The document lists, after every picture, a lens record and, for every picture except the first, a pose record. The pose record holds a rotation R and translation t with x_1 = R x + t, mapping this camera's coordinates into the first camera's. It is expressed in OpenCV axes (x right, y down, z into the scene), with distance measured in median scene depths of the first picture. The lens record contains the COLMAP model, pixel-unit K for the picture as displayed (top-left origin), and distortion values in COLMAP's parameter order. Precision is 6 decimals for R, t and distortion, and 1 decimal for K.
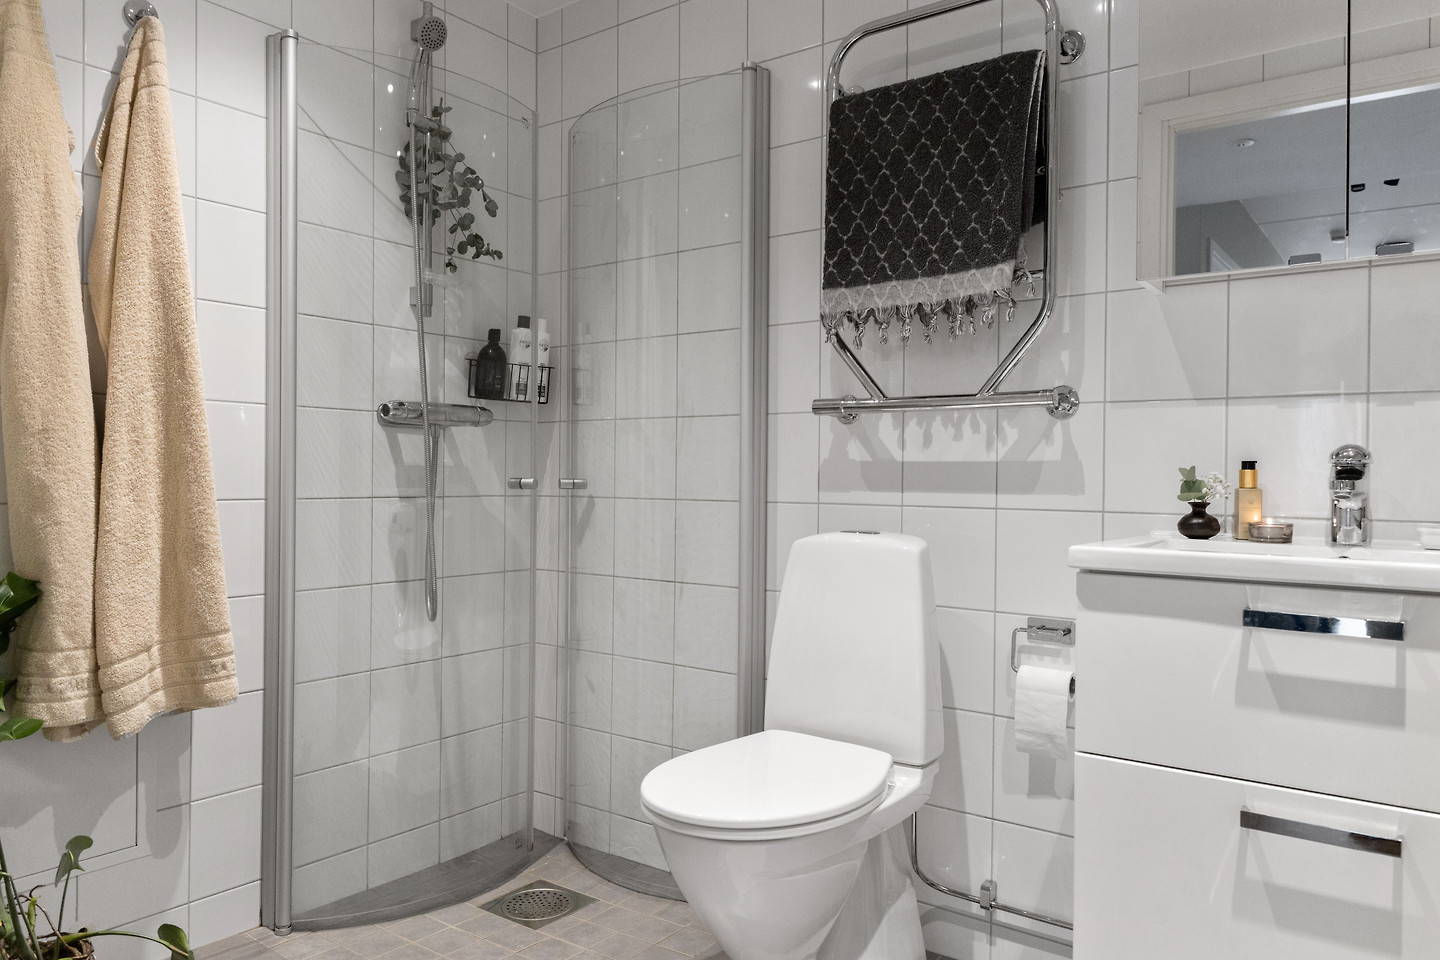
lens RADIAL K [[986.7, 0, 720.0], [0, 986.7, 480.0], [0, 0, 1]] dist [0.005419, -0.001130]
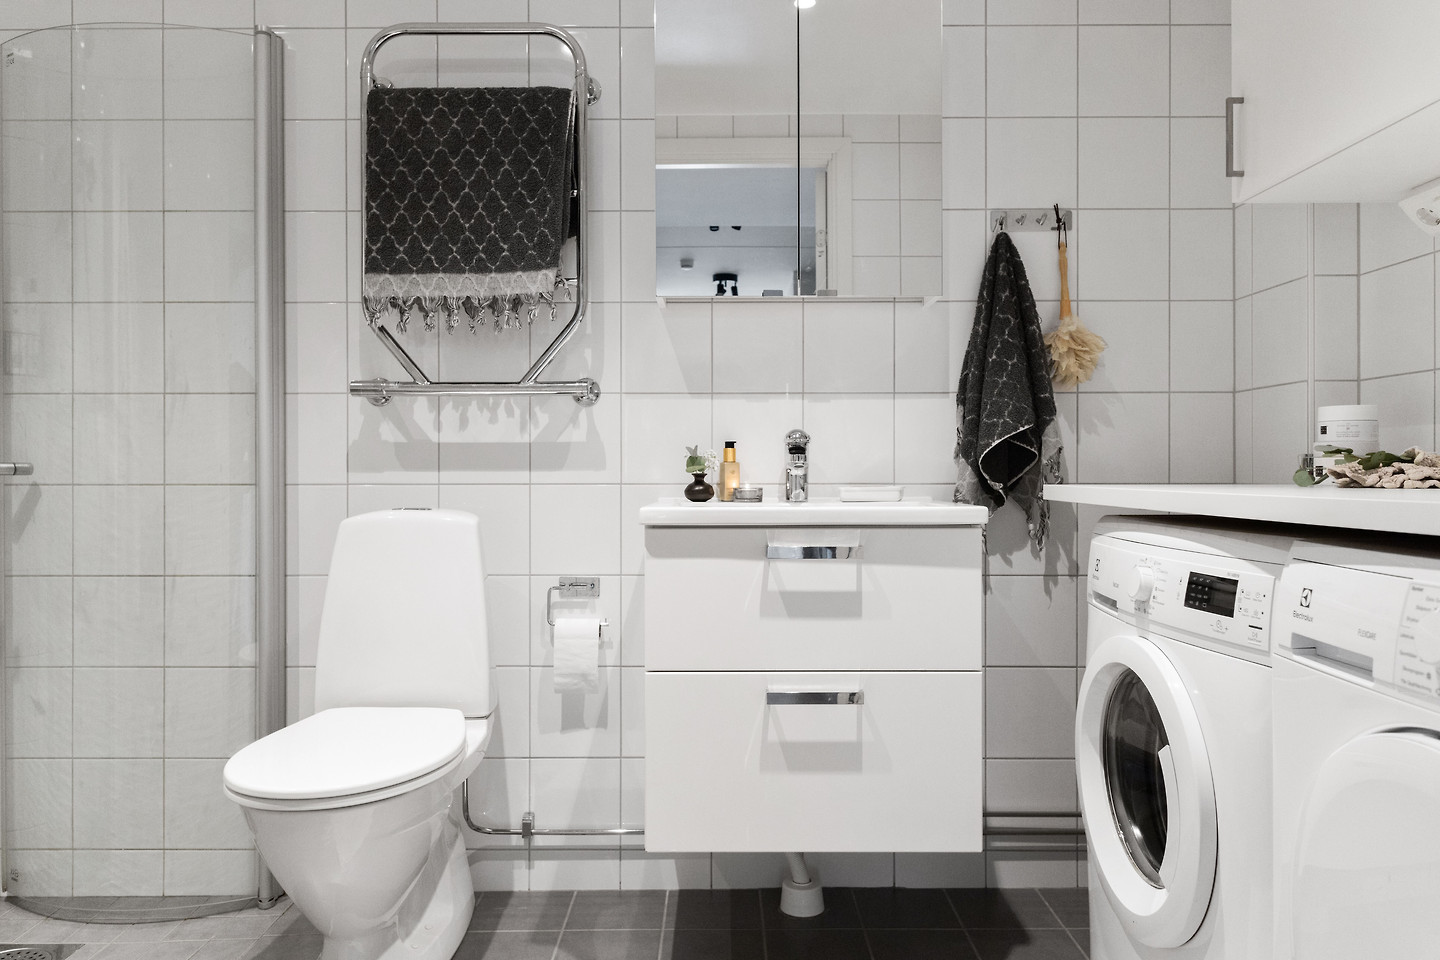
lens RADIAL K [[986.7, 0, 720.0], [0, 986.7, 480.0], [0, 0, 1]] dist [0.005419, -0.001130]
pose [[0.805467, -0.015421, 0.592440, -0.221539], [0.011981, 0.999881, 0.009739, 0.016333], [-0.592520, -0.000746, 0.805556, -0.044137]]
